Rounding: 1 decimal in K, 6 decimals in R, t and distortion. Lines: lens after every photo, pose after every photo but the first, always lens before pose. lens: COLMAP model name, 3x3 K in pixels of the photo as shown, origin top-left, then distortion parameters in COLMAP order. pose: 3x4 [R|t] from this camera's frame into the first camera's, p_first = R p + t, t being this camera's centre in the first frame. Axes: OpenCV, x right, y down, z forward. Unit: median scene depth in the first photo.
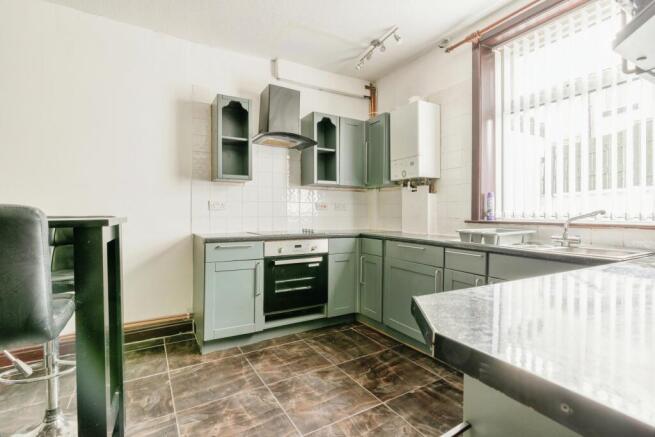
lens RADIAL K [[302.4, 0, 315.9], [0, 302.4, 212.5], [0, 0, 1]] dist [-0.007129, 0.000094]
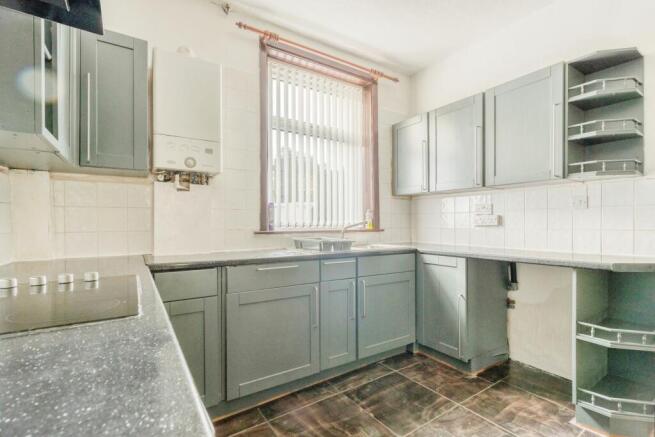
lens RADIAL K [[302.4, 0, 344.2], [0, 302.4, 224.2], [0, 0, 1]] dist [-0.007129, 0.000094]
pose [[-0.094830, -0.003402, 0.995488, -0.416253], [0.001122, 0.999993, 0.003524, 0.001117], [-0.995493, 0.001451, -0.094825, 0.815188]]
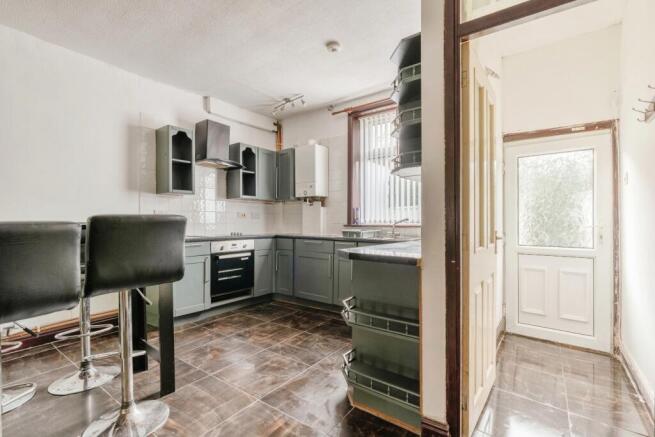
lens RADIAL K [[302.4, 0, 324.5], [0, 302.4, 222.0], [0, 0, 1]] dist [-0.007129, 0.000094]
pose [[0.910599, -0.003418, 0.413278, -0.244538], [0.001898, 0.999990, 0.004088, 0.004478], [-0.413287, -0.002939, 0.910596, -0.387024]]
